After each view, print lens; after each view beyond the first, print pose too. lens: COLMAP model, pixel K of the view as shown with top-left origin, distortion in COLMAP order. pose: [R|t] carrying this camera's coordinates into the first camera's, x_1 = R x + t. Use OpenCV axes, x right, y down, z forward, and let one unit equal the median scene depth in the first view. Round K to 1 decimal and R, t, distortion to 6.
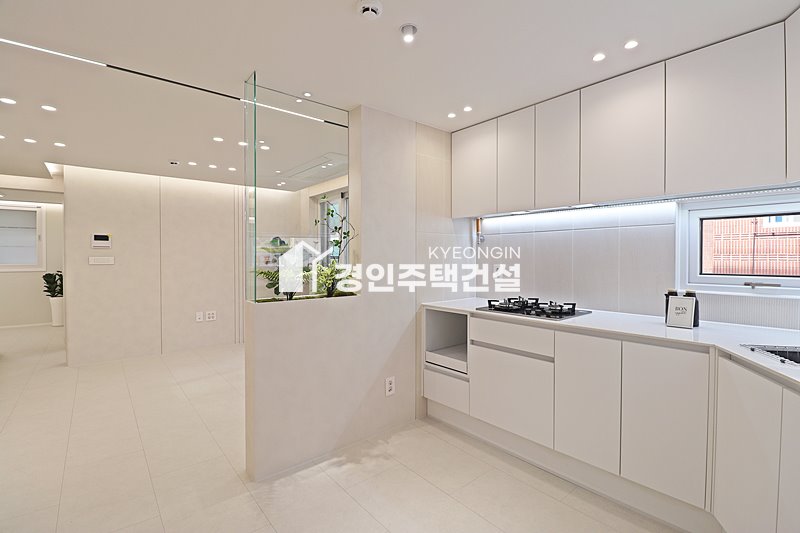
lens RADIAL K [[370.0, 0, 402.7], [0, 370.0, 261.1], [0, 0, 1]] dist [-0.002165, -0.010622]
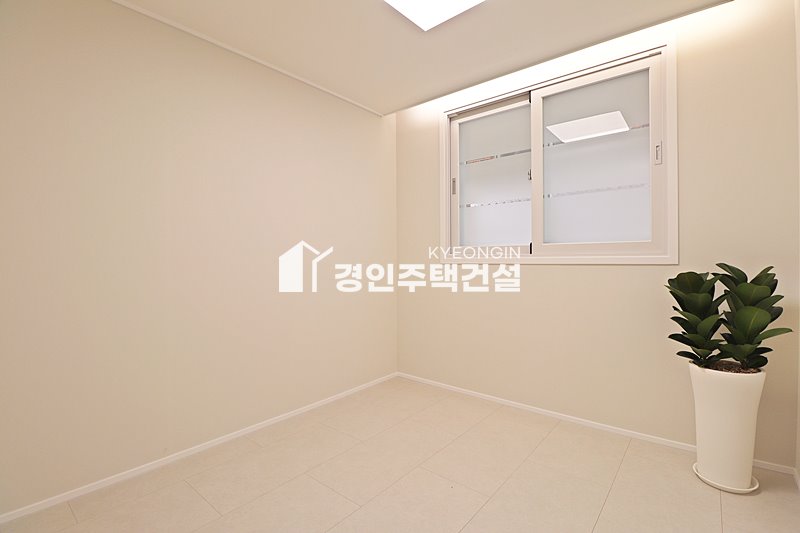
lens RADIAL K [[370.0, 0, 402.5], [0, 370.0, 263.5], [0, 0, 1]] dist [-0.002165, -0.010622]
pose [[0.174705, -0.001423, -0.984620, -1.569367], [-0.009991, 0.999945, -0.003218, 0.064473], [0.984570, 0.010400, 0.174681, 1.587203]]
